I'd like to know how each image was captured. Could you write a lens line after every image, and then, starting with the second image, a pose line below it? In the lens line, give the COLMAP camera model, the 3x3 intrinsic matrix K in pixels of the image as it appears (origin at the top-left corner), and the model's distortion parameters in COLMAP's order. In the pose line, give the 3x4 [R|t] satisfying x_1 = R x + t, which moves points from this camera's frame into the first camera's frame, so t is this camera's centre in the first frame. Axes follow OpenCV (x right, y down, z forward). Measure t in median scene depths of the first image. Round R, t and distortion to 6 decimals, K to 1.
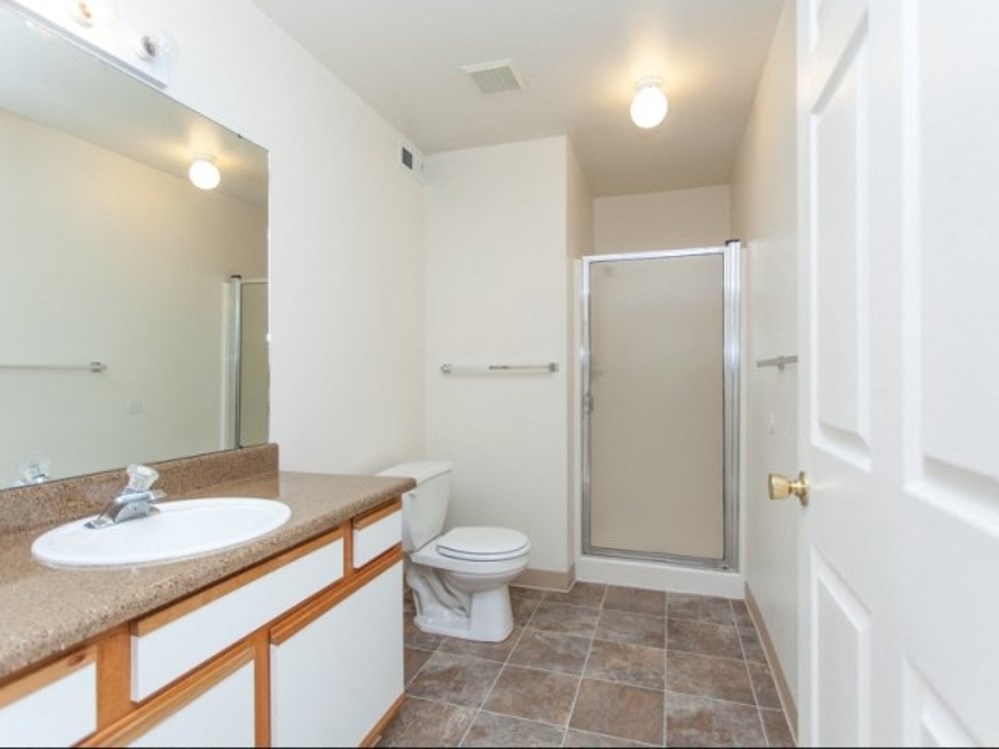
lens RADIAL K [[535.3, 0, 502.3], [0, 535.3, 373.3], [0, 0, 1]] dist [-0.001999, -0.000211]
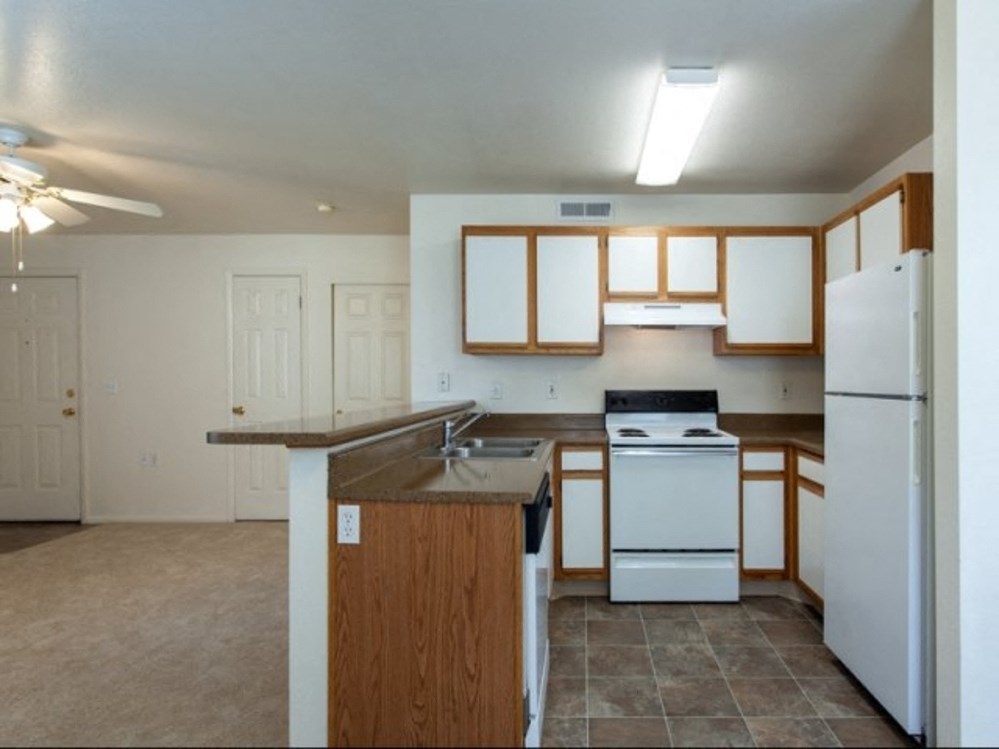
lens RADIAL K [[650.3, 0, 504.0], [0, 650.3, 376.0], [0, 0, 1]] dist [-0.009288, -0.002470]
pose [[-0.309791, 0.015708, 0.950675, -1.015160], [0.001733, 0.999871, -0.015956, -0.057119], [-0.950803, -0.003295, -0.309778, 1.842995]]
